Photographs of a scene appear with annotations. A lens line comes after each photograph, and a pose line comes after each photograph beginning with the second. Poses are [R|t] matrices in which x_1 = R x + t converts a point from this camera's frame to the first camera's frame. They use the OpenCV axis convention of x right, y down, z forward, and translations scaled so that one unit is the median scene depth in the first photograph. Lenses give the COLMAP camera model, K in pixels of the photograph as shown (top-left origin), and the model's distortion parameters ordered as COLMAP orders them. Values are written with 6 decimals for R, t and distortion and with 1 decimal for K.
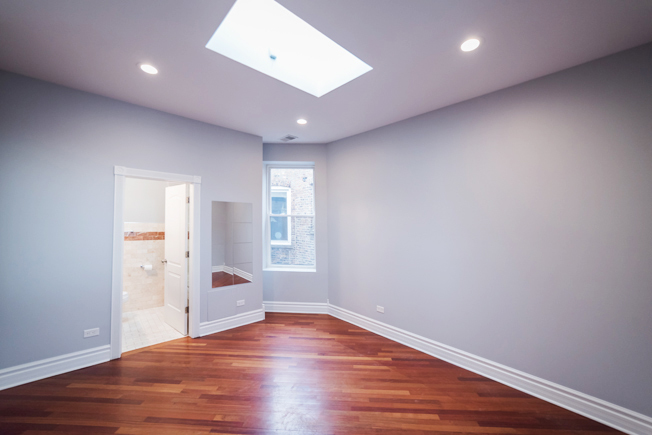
lens RADIAL K [[270.1, 0, 326.0], [0, 270.1, 217.5], [0, 0, 1]] dist [0.000482, 0.000147]
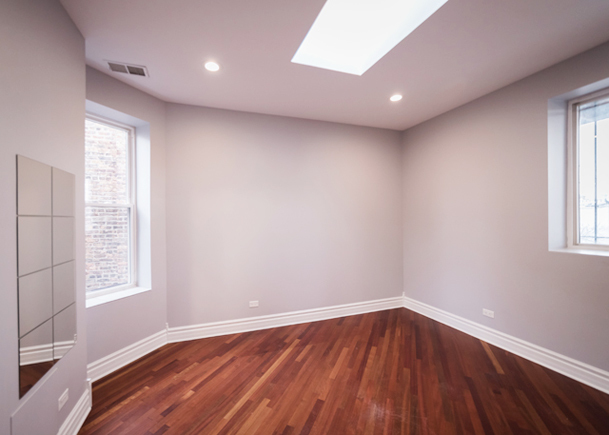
lens RADIAL K [[256.6, 0, 304.5], [0, 256.6, 217.5], [0, 0, 1]] dist [-0.001744, -0.000178]
pose [[0.371244, -0.017958, 0.928362, -0.613769], [0.001609, 0.999824, 0.018697, 0.016878], [-0.928534, -0.005447, 0.371208, 0.532876]]
